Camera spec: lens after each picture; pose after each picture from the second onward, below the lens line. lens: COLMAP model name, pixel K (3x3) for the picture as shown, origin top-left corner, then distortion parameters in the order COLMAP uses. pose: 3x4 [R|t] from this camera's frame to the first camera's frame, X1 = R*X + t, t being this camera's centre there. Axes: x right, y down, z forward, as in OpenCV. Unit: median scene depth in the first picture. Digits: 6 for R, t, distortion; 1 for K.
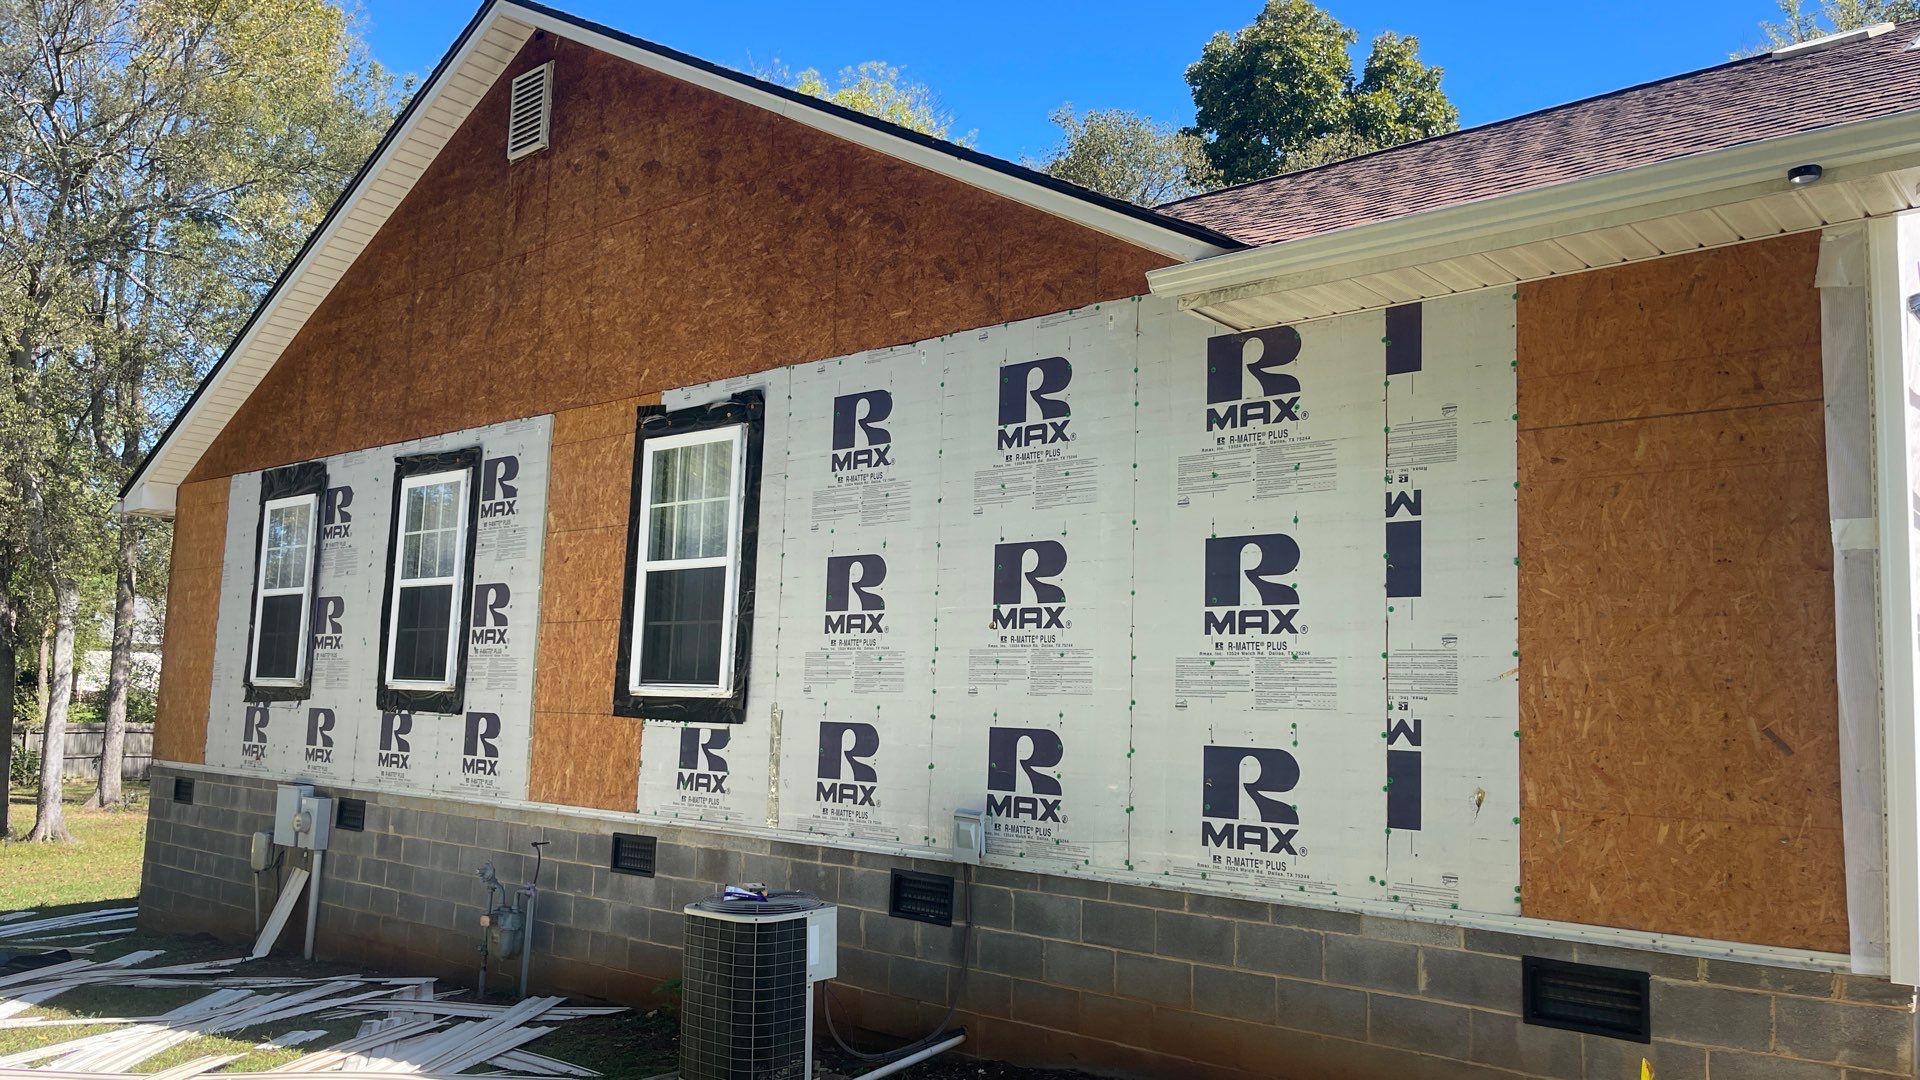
lens RADIAL K [[1447.9, 0, 964.7], [0, 1447.9, 542.2], [0, 0, 1]] dist [0.035464, -0.041256]
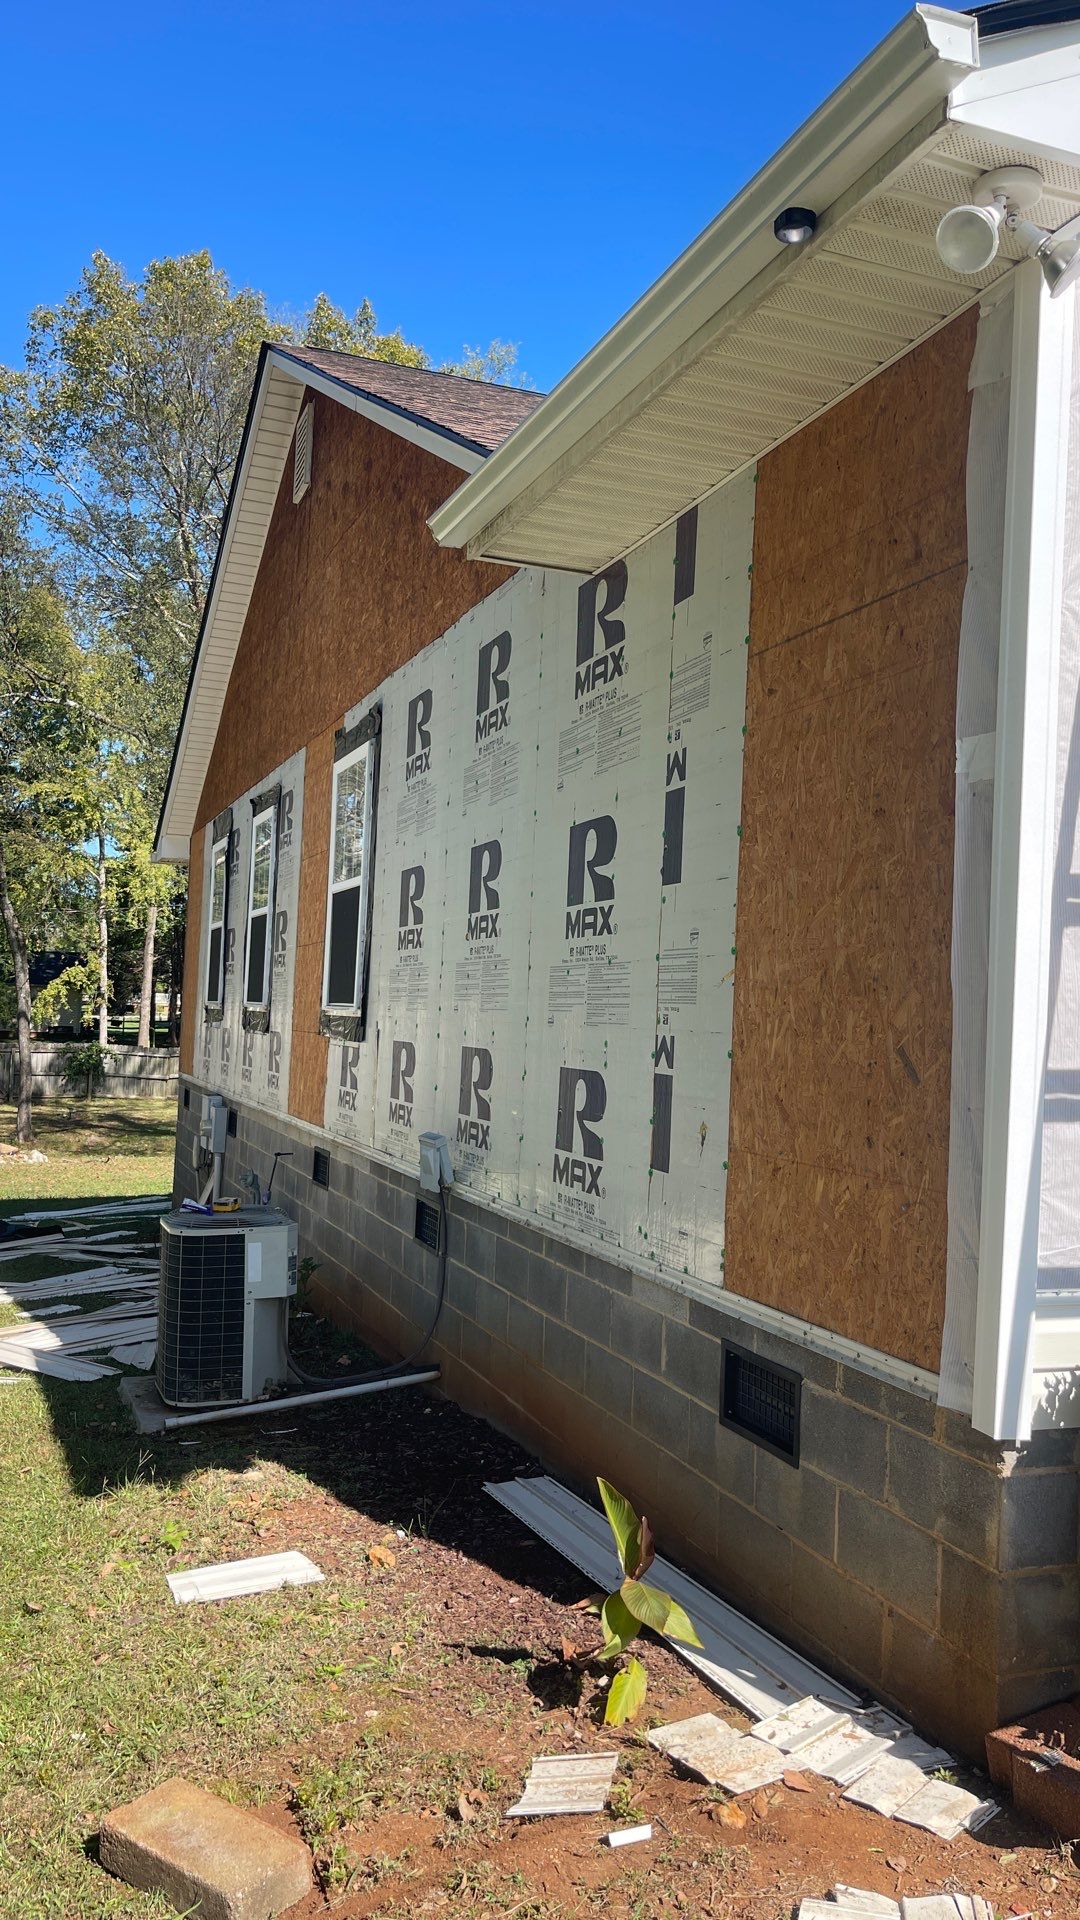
lens RADIAL K [[1447.9, 0, 544.2], [0, 1447.9, 951.3], [0, 0, 1]] dist [0.035464, -0.041256]
pose [[0.892566, -0.017391, -0.450581, 0.659151], [0.041129, 0.998231, 0.042943, 0.041575], [0.449037, -0.056862, 0.891702, 0.282714]]
